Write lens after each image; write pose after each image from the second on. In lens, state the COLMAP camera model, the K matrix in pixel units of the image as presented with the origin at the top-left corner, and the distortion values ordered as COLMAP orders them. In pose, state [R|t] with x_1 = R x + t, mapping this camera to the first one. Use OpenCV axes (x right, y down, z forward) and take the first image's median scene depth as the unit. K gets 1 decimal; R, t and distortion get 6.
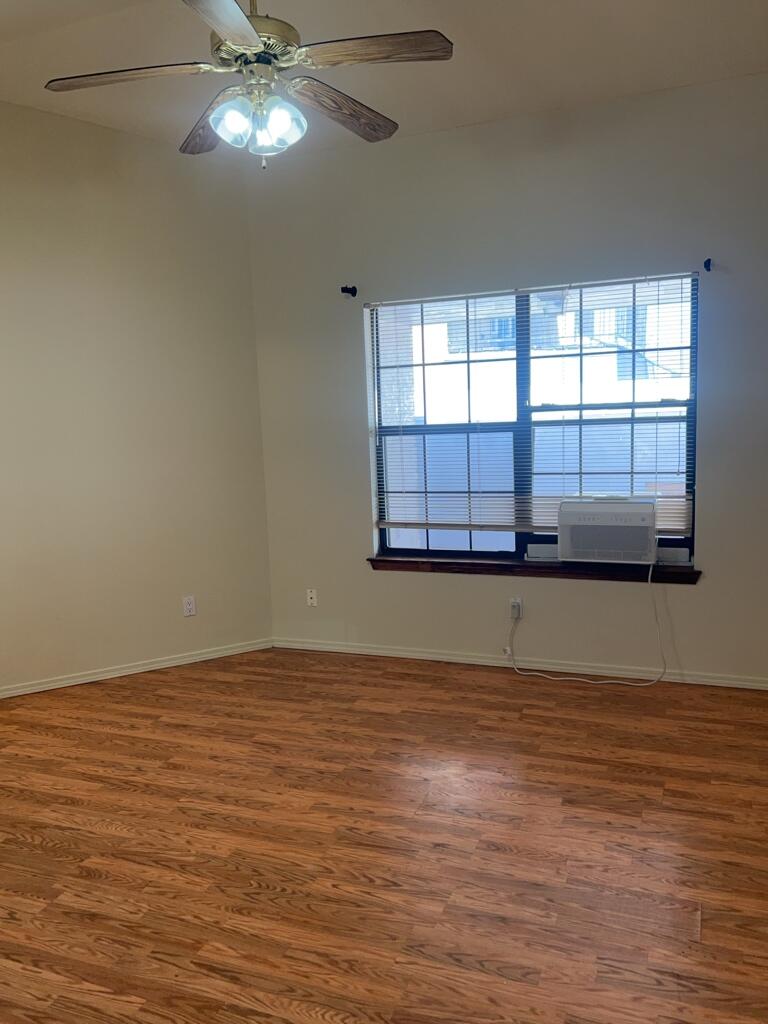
lens RADIAL K [[807.7, 0, 387.2], [0, 807.7, 511.8], [0, 0, 1]] dist [0.013986, -0.007595]
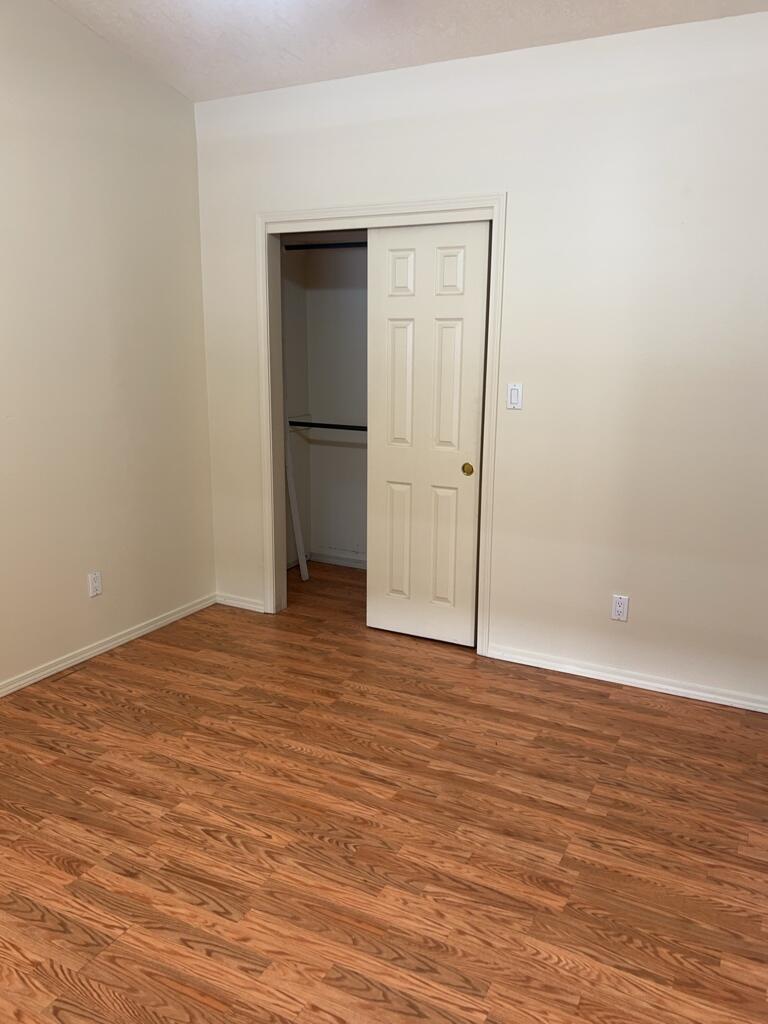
lens RADIAL K [[807.7, 0, 381.9], [0, 807.7, 512.2], [0, 0, 1]] dist [0.013986, -0.007595]
pose [[-0.994110, 0.009878, 0.107920, -0.310738], [0.046335, 0.938967, 0.340874, -0.226079], [-0.097966, 0.343867, -0.933894, 1.777910]]
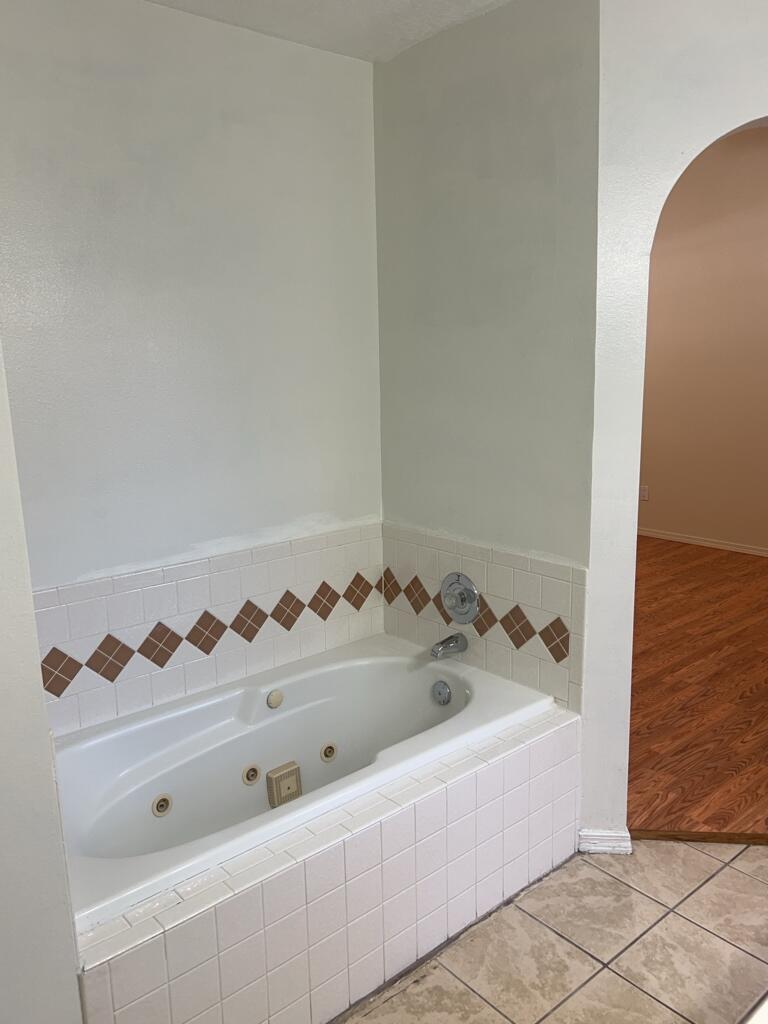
lens RADIAL K [[807.7, 0, 383.2], [0, 807.7, 512.5], [0, 0, 1]] dist [0.013986, -0.007595]
pose [[0.468400, -0.149501, 0.870776, -1.942242], [0.132551, 0.986316, 0.098038, -0.011144], [-0.873517, 0.069501, 0.481807, 0.636343]]
